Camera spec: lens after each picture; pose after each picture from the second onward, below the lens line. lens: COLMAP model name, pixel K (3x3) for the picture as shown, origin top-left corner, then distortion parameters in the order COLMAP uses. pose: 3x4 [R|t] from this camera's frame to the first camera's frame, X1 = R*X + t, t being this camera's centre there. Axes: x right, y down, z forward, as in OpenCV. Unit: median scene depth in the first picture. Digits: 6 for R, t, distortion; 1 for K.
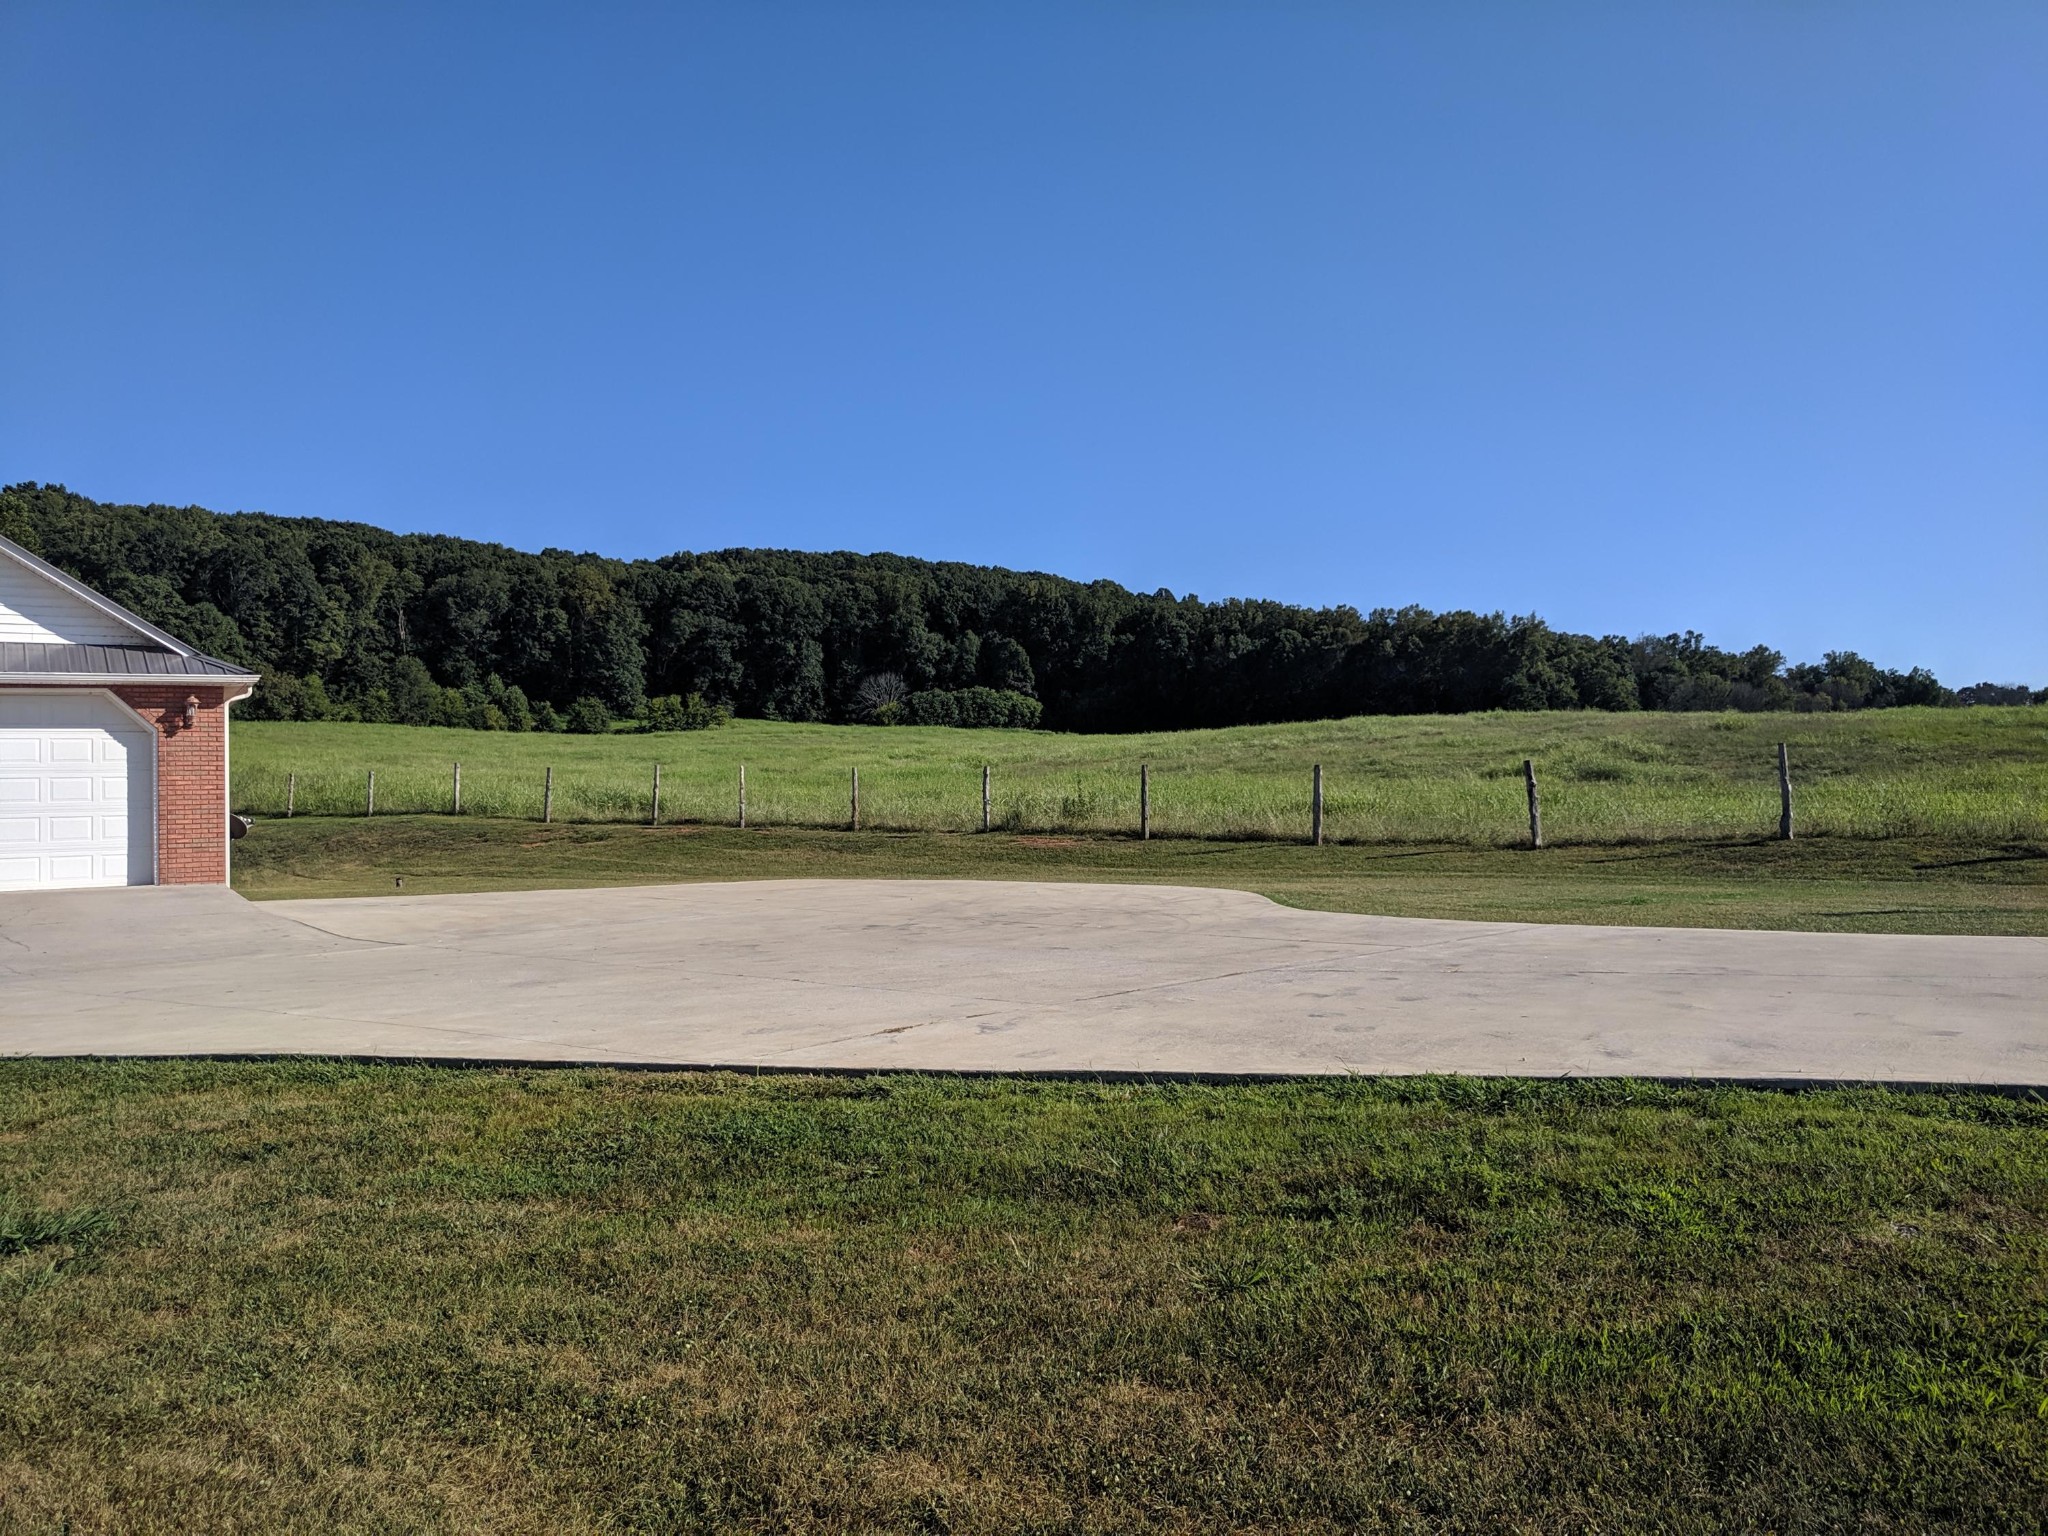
lens RADIAL K [[1552.0, 0, 1044.2], [0, 1552.0, 747.0], [0, 0, 1]] dist [0.006654, 0.008577]
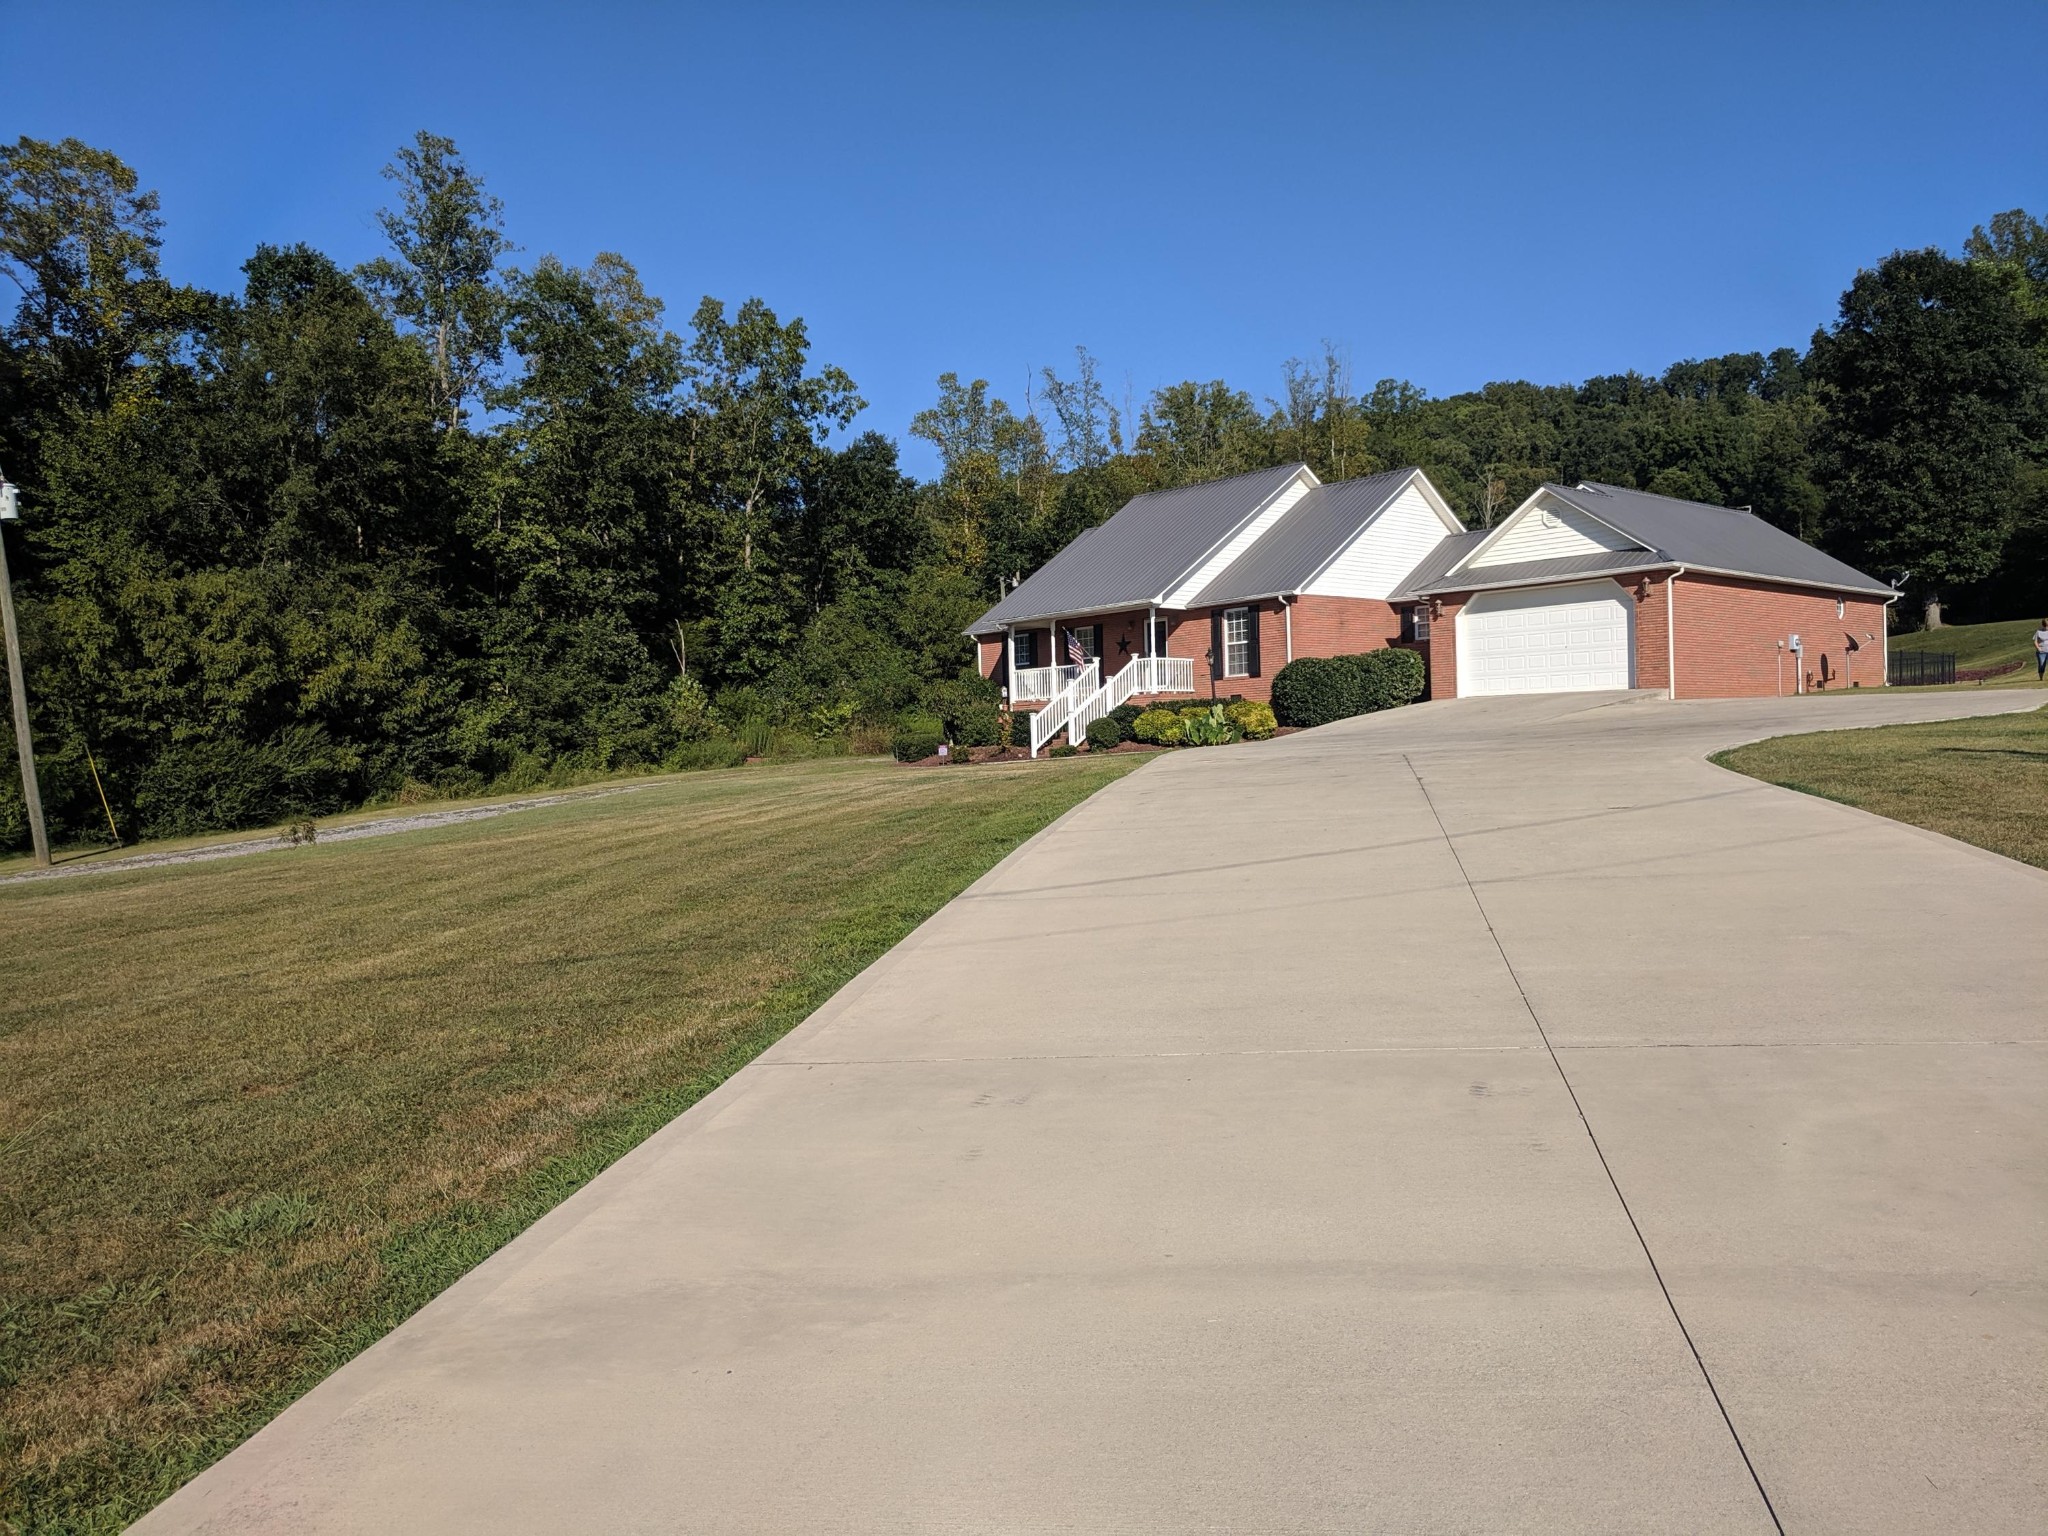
lens RADIAL K [[1552.0, 0, 1034.8], [0, 1552.0, 762.2], [0, 0, 1]] dist [0.006654, 0.008577]
pose [[0.127781, 0.062900, -0.989806, 0.066949], [0.099596, 0.992129, 0.075906, -0.001796], [0.986789, -0.108280, 0.120511, 0.008002]]
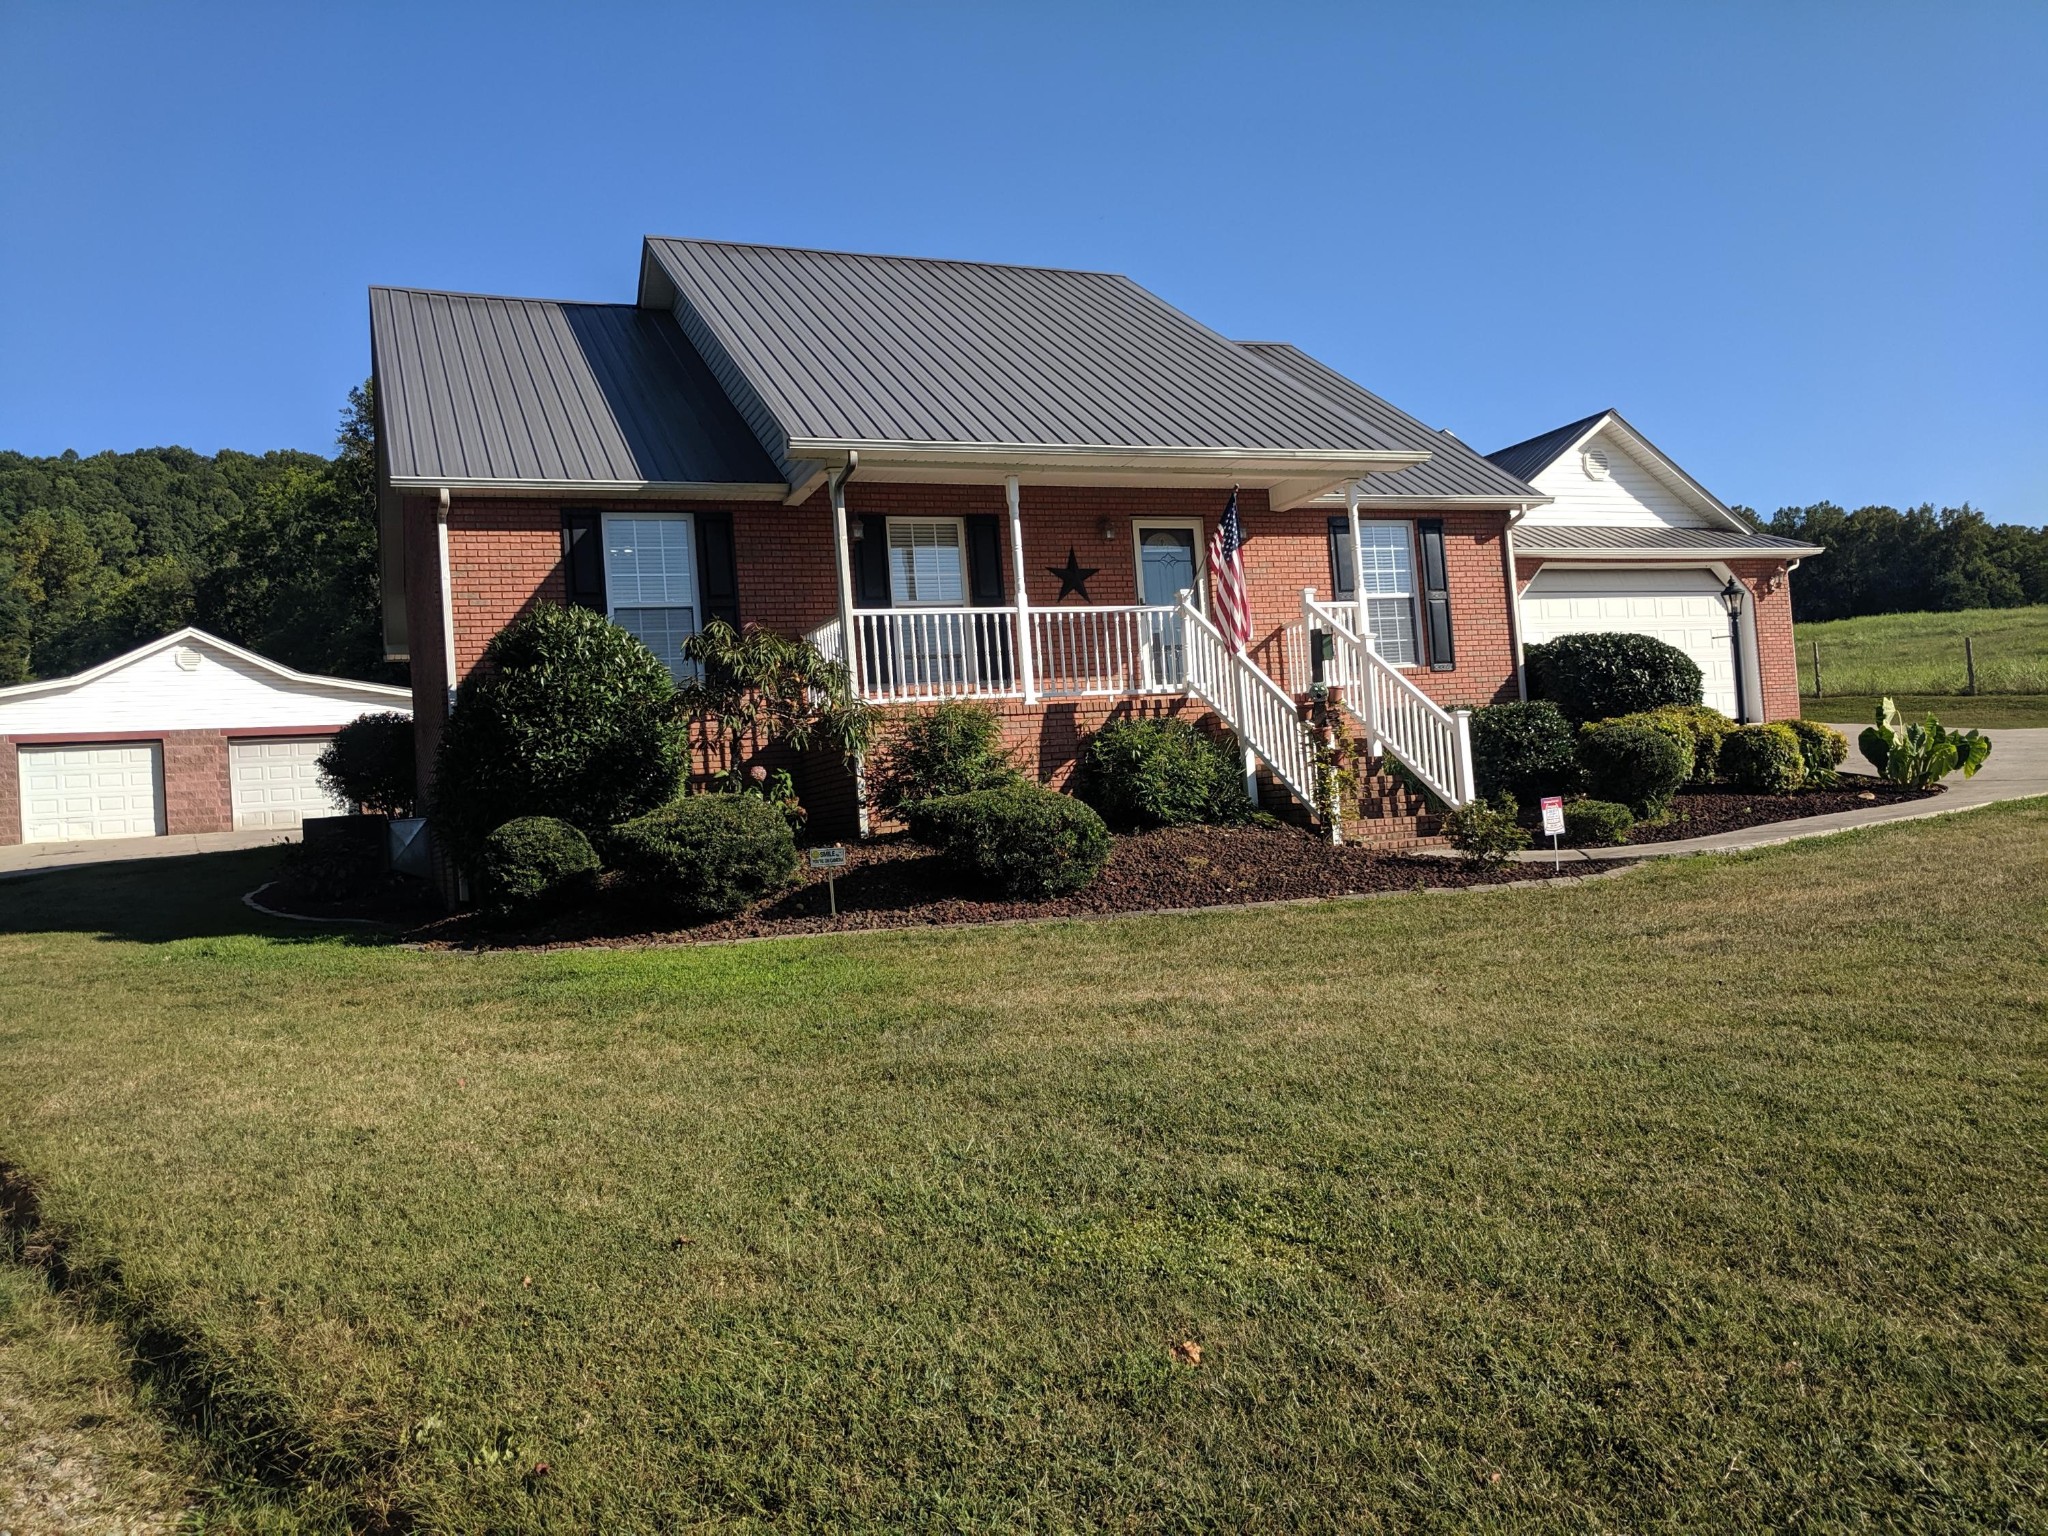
lens RADIAL K [[1552.0, 0, 1029.6], [0, 1552.0, 756.2], [0, 0, 1]] dist [0.006654, 0.008577]
pose [[0.981996, -0.016878, -0.188145, -0.057388], [0.026592, 0.998433, 0.049228, 0.002517], [0.187019, -0.053345, 0.980907, -0.019014]]
